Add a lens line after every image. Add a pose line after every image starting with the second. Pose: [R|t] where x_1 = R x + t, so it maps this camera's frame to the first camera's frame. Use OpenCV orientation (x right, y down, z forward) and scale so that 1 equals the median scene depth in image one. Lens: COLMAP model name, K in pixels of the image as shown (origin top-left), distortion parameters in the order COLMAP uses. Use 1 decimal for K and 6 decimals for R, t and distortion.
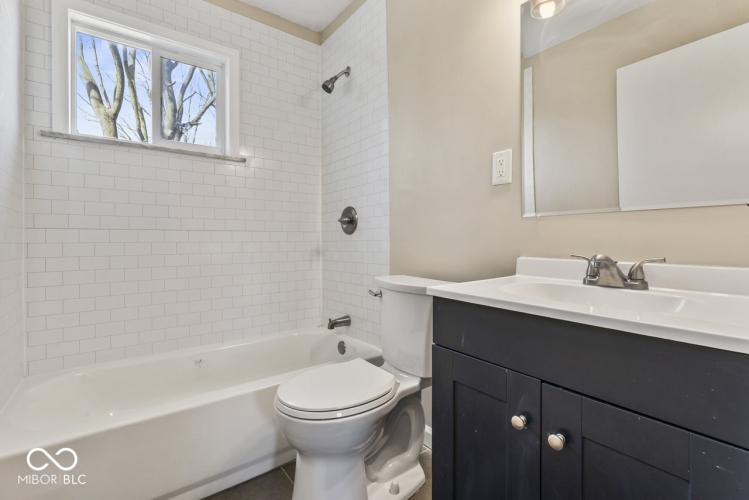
lens RADIAL K [[339.7, 0, 374.8], [0, 339.7, 248.0], [0, 0, 1]] dist [-0.004766, 0.001015]
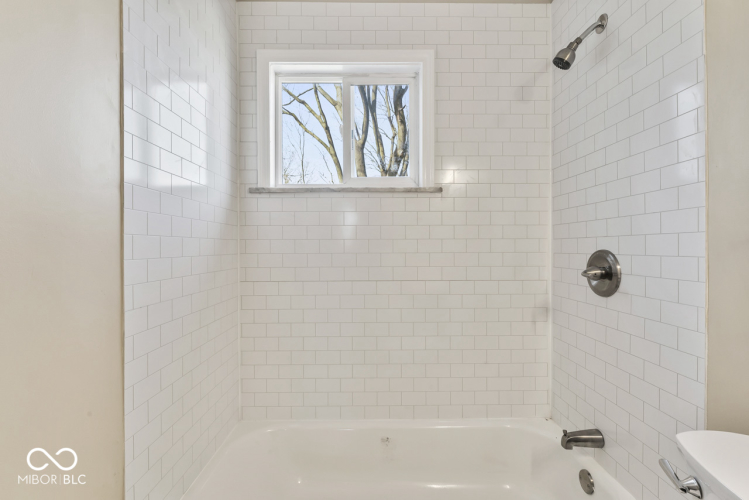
lens RADIAL K [[339.7, 0, 377.5], [0, 339.7, 246.9], [0, 0, 1]] dist [-0.004766, 0.001015]
pose [[0.806527, 0.004627, -0.591180, -0.043712], [-0.009537, 0.999941, -0.005185, -0.121313], [0.591121, 0.009820, 0.806523, 0.290776]]
